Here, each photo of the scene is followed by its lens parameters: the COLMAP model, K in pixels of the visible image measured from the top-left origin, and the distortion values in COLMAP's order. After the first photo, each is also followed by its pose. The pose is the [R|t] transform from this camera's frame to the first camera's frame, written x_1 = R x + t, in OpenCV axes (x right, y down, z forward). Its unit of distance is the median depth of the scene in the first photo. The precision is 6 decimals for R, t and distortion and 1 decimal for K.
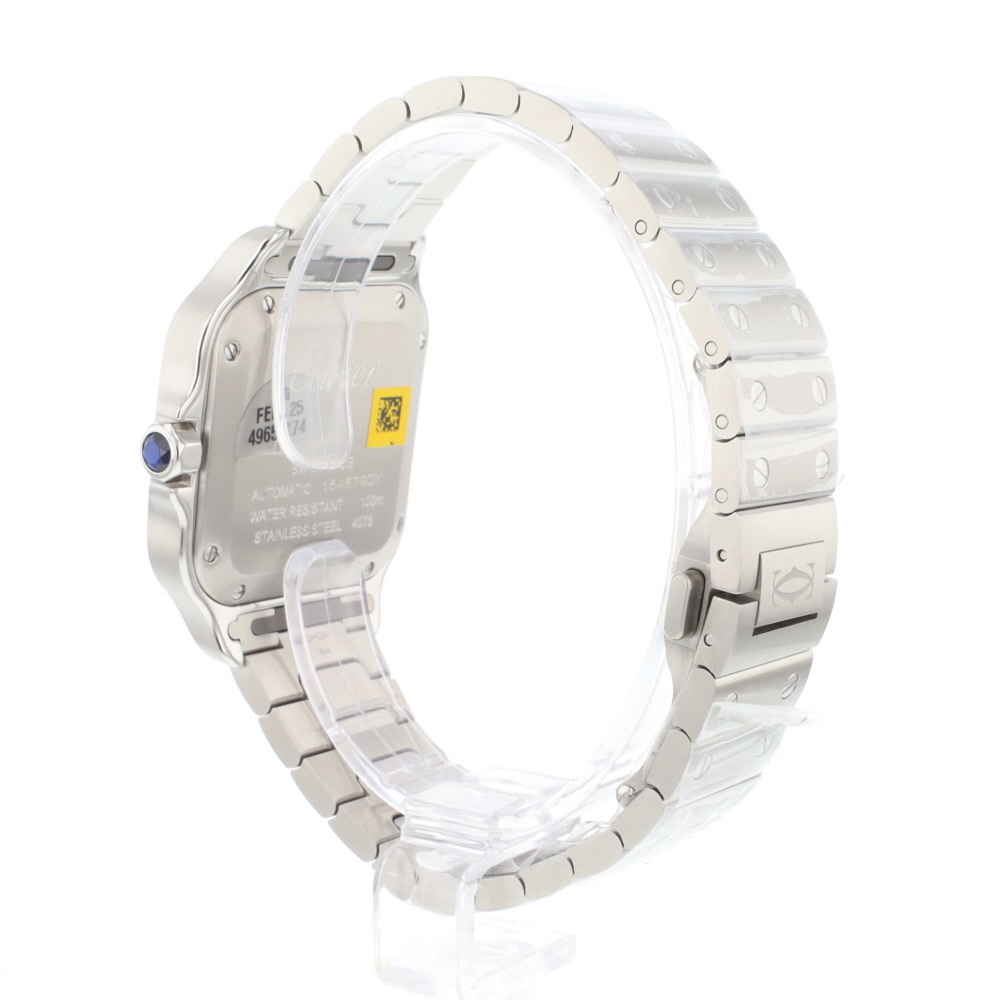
lens RADIAL K [[2157.3, 0, 494.3], [0, 2157.3, 503.7], [0, 0, 1]] dist [0.235347, 0.000000]
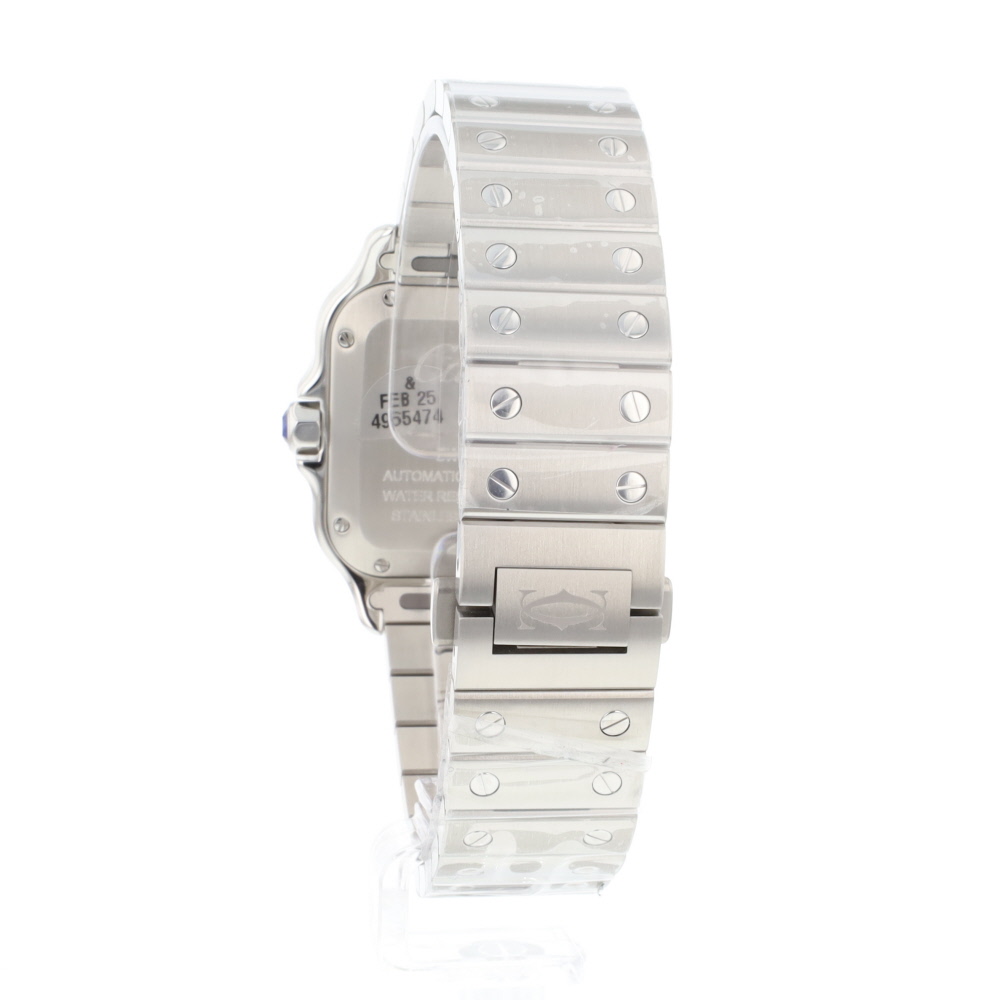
lens RADIAL K [[2157.3, 0, 500.6], [0, 2157.3, 497.7], [0, 0, 1]] dist [0.235347, 0.000000]
pose [[0.708227, 0.098889, -0.699025, 0.661818], [-0.109311, 0.993561, 0.029806, -0.030450], [0.697471, 0.055301, 0.714476, 0.269937]]
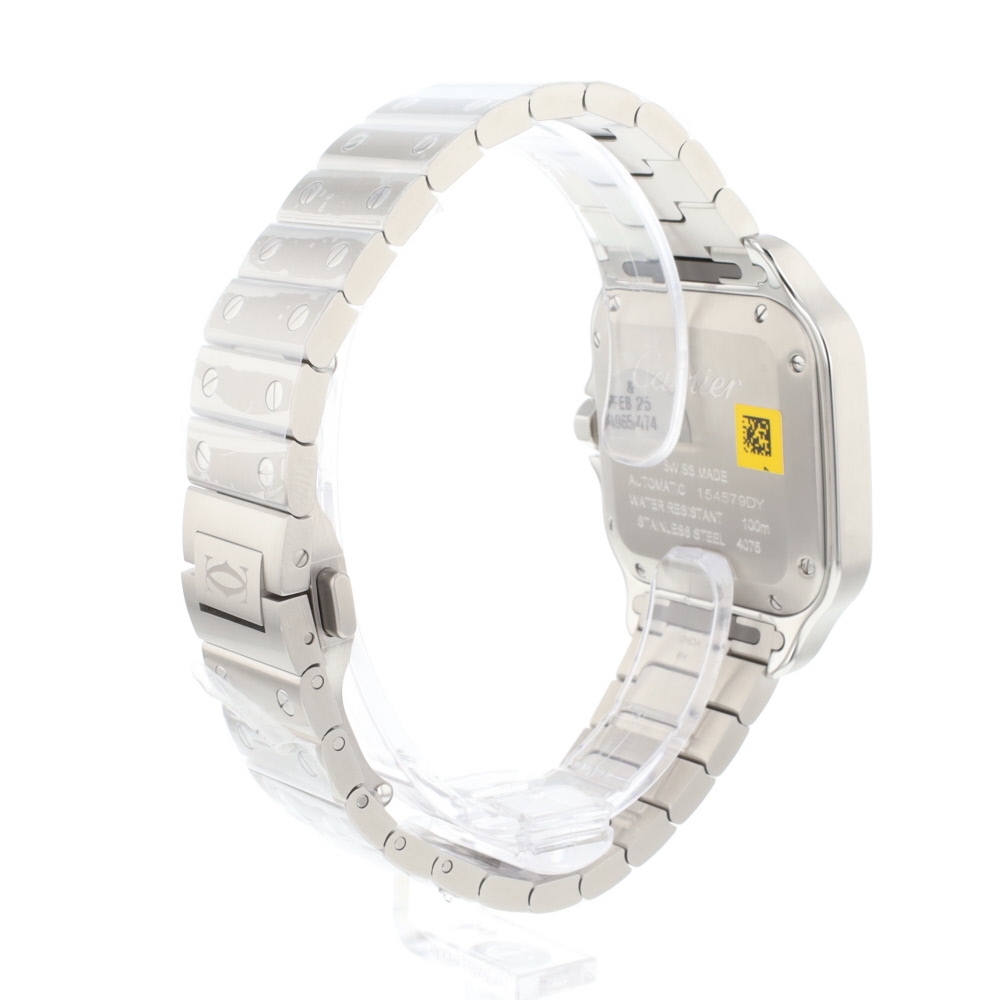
lens RADIAL K [[2157.3, 0, 493.0], [0, 2157.3, 500.0], [0, 0, 1]] dist [0.235347, 0.000000]
pose [[-0.264145, 0.124853, -0.956368, 0.911108], [-0.156141, 0.972970, 0.170146, -0.161530], [0.951760, 0.194272, -0.237511, 1.163707]]
